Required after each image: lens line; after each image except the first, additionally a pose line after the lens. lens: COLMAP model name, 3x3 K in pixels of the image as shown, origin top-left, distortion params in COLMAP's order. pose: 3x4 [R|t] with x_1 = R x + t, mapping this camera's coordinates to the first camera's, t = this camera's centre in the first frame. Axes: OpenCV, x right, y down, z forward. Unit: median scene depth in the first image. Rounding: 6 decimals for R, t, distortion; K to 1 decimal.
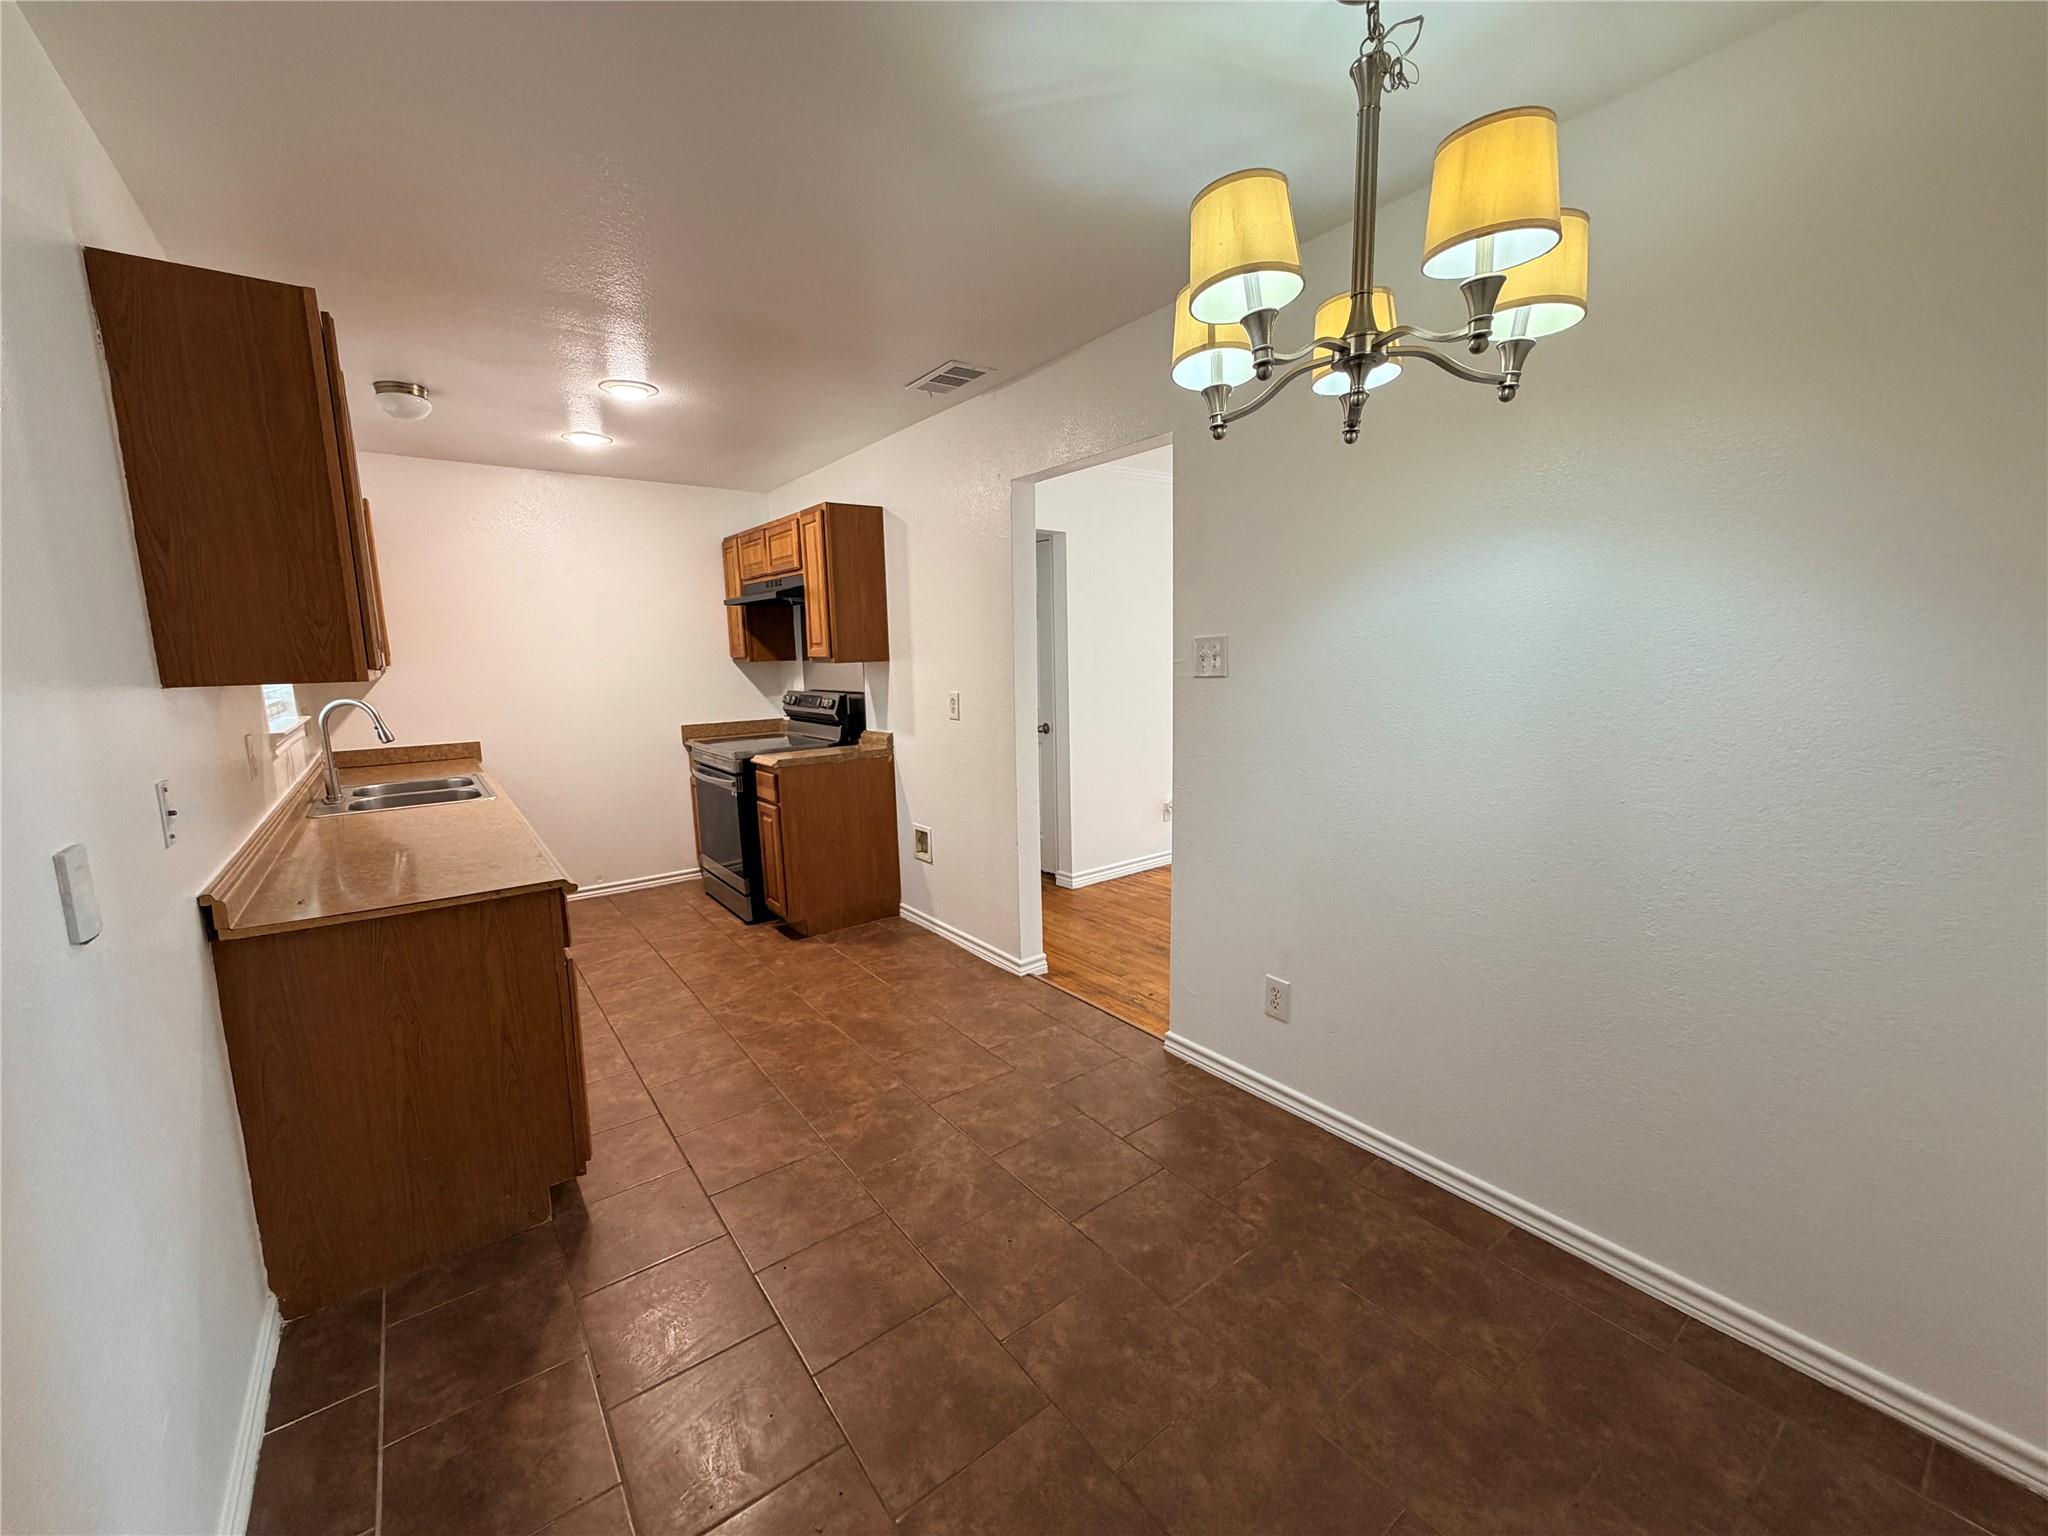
lens RADIAL K [[817.8, 0, 1016.6], [0, 817.8, 769.3], [0, 0, 1]] dist [0.000338, 0.000545]
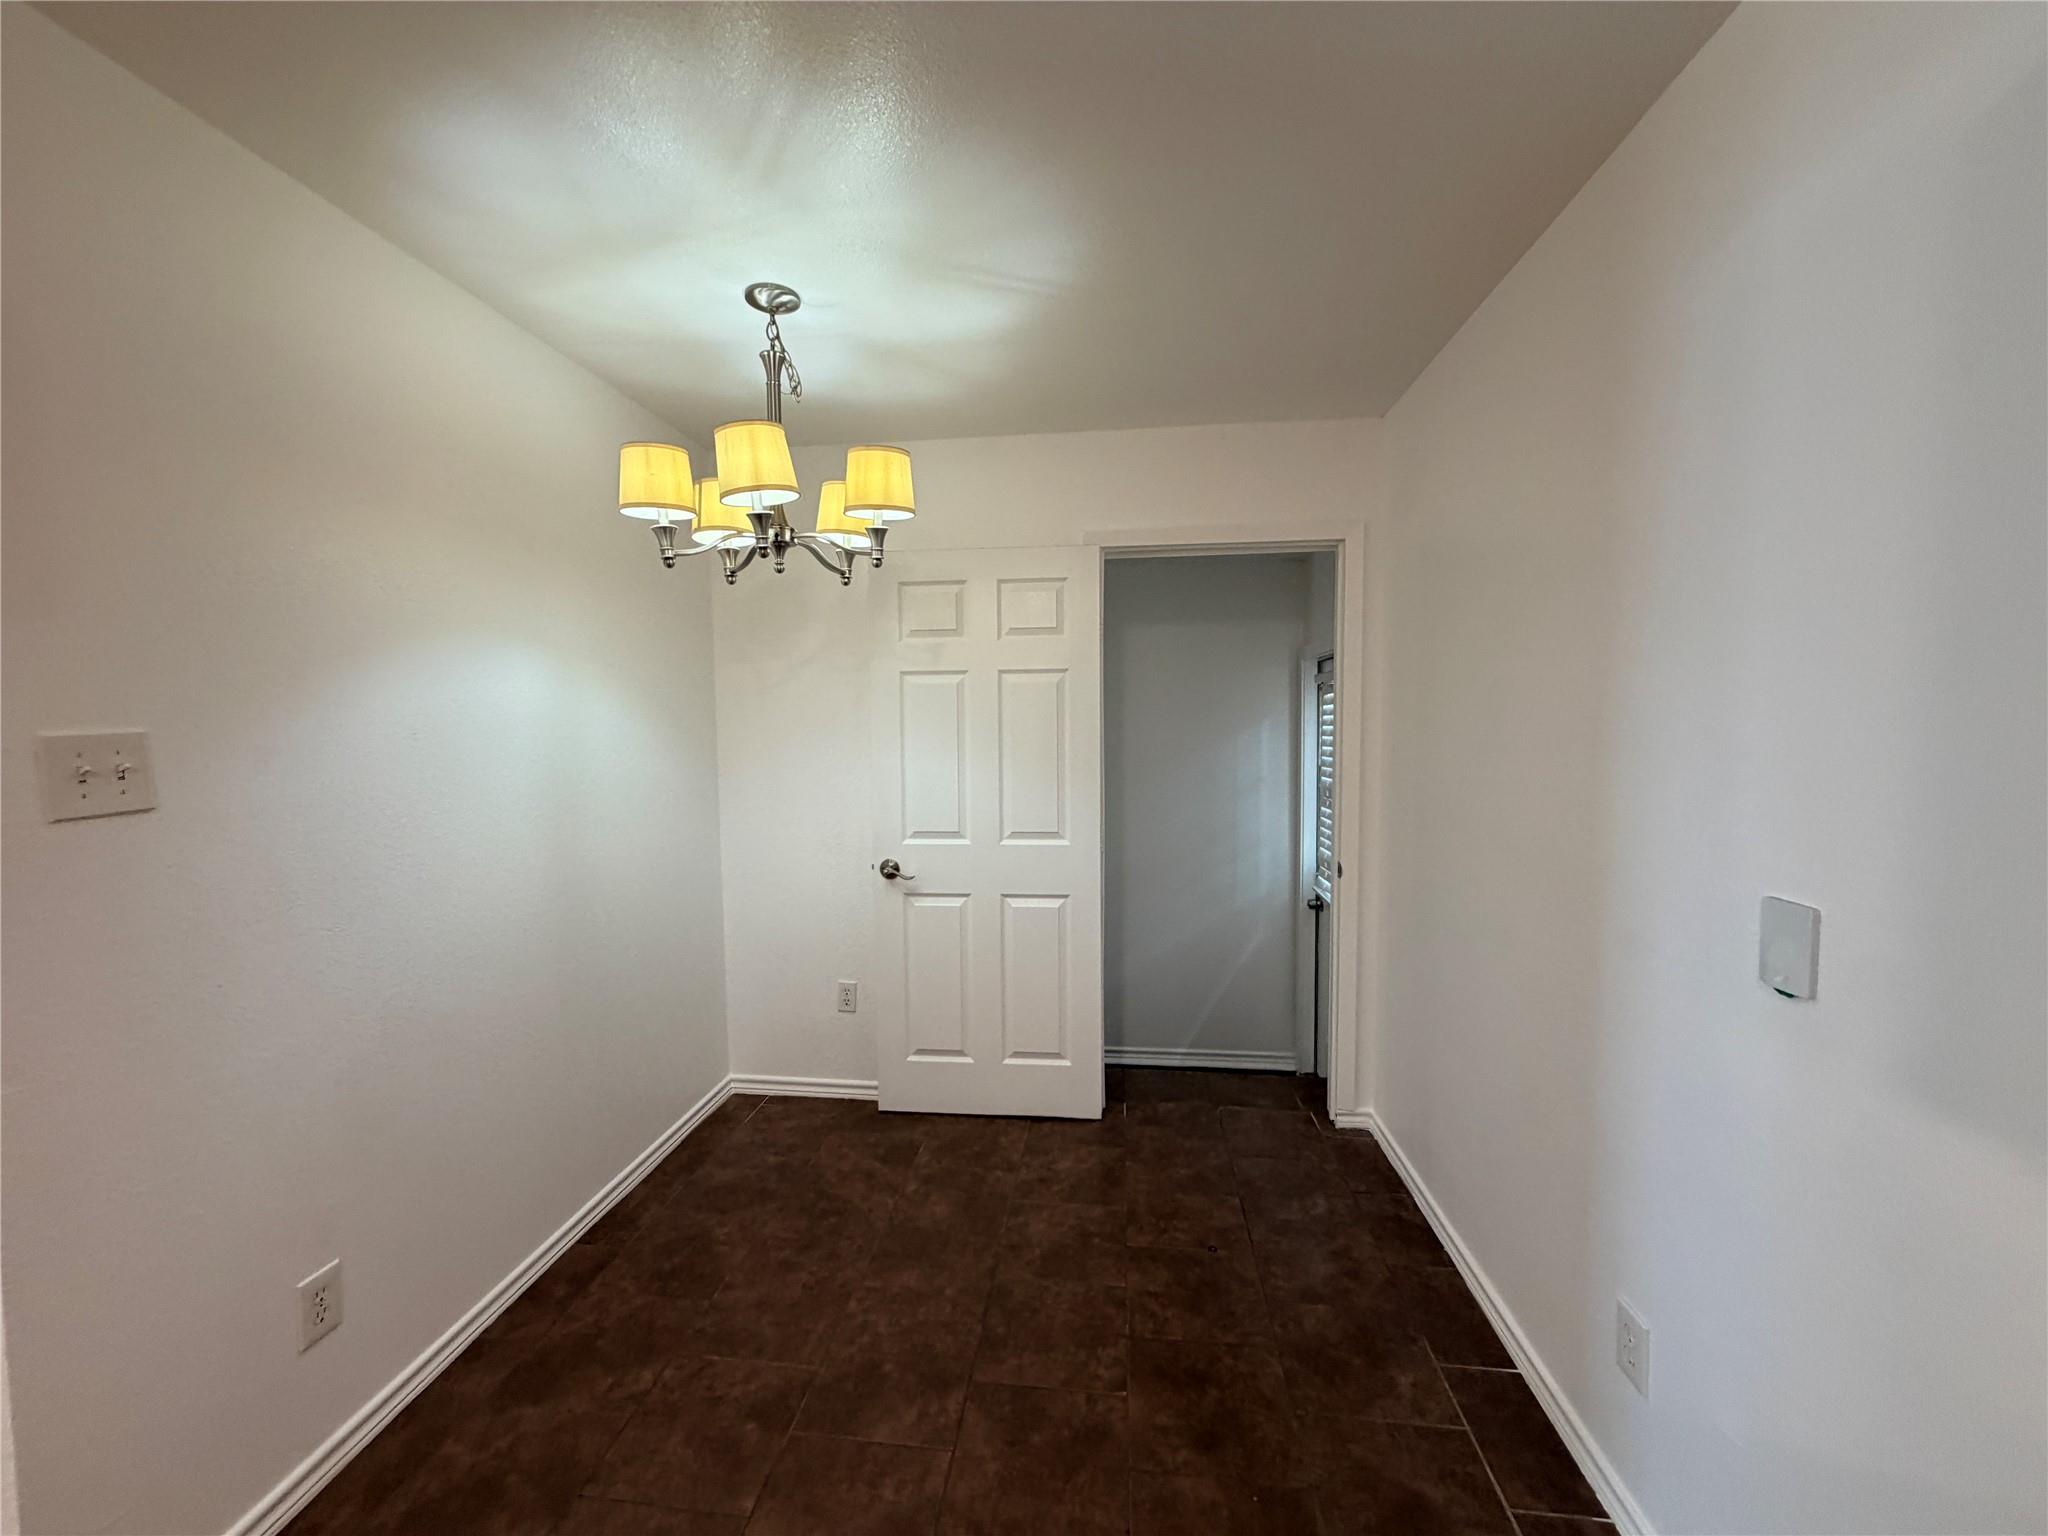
lens RADIAL K [[817.8, 0, 1020.5], [0, 817.8, 767.4], [0, 0, 1]] dist [0.000338, 0.000545]
pose [[-0.720129, -0.009741, 0.693772, -0.747743], [0.130202, 0.980241, 0.148912, -0.219740], [-0.681515, 0.197567, -0.704631, 1.495062]]
